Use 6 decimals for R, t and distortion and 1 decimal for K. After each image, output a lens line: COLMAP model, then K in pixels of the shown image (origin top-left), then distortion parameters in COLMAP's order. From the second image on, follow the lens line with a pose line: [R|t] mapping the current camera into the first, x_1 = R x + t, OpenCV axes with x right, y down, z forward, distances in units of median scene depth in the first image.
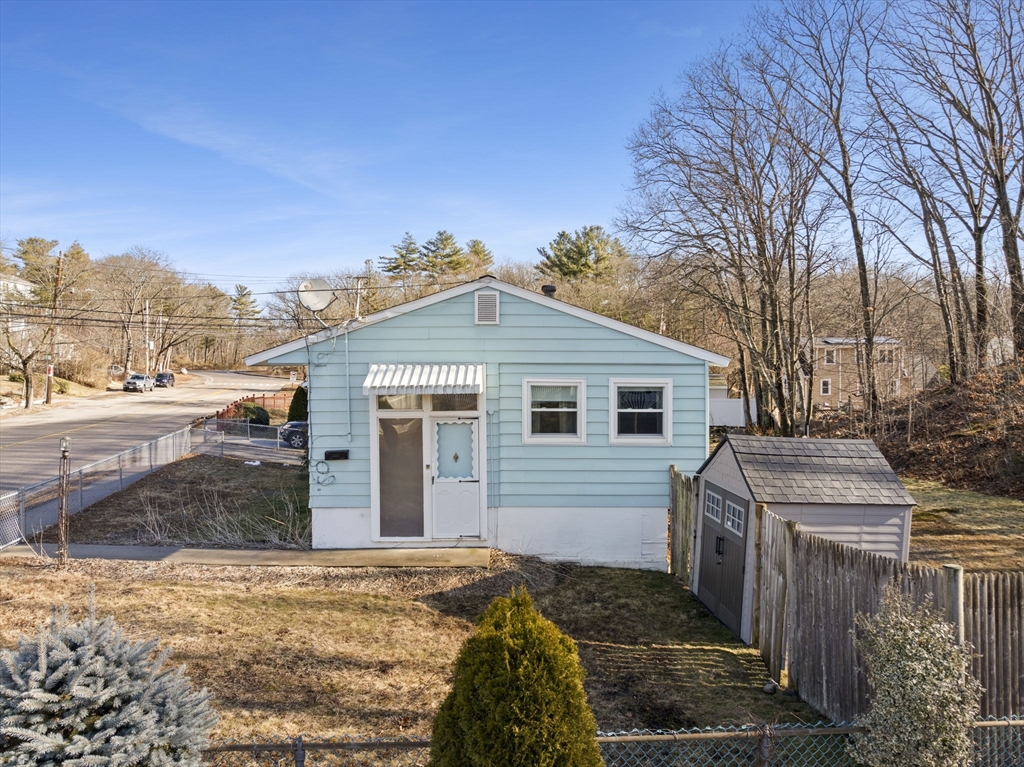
lens RADIAL K [[729.1, 0, 512.0], [0, 729.1, 383.5], [0, 0, 1]] dist [-0.038155, 0.003439]
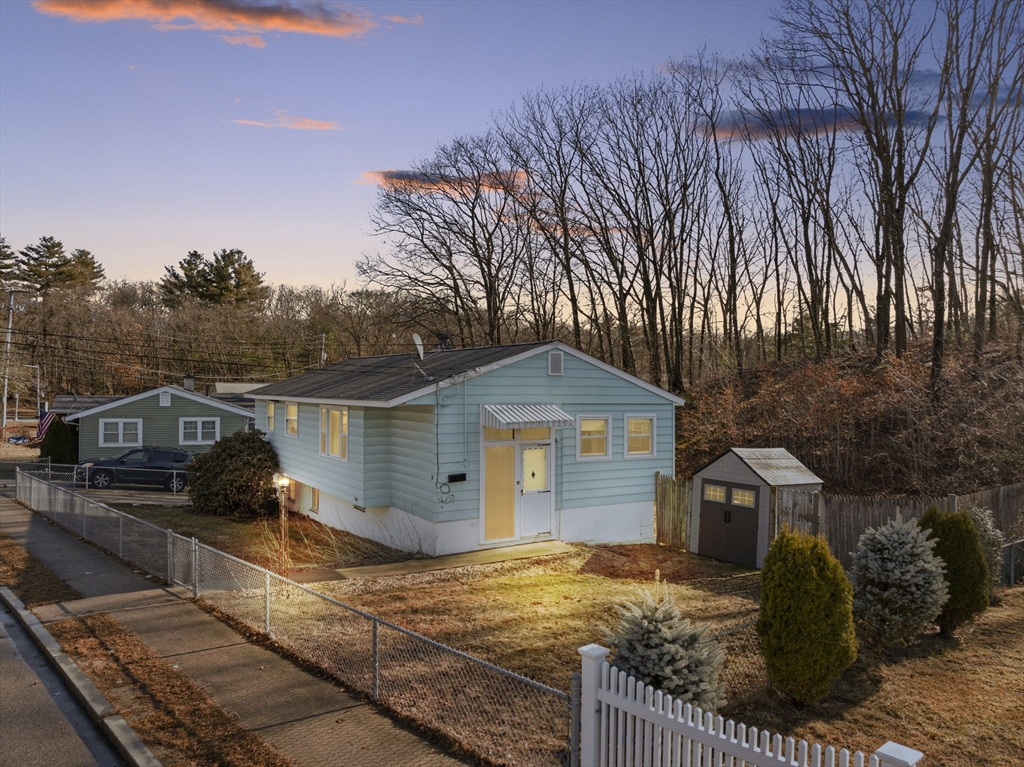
lens RADIAL K [[729.1, 0, 512.0], [0, 729.1, 383.5], [0, 0, 1]] dist [-0.038155, 0.003439]
pose [[0.849211, 0.011006, 0.527939, -0.820516], [0.007940, 0.999404, -0.033607, -0.020541], [-0.527994, 0.032731, 0.848617, -0.115668]]
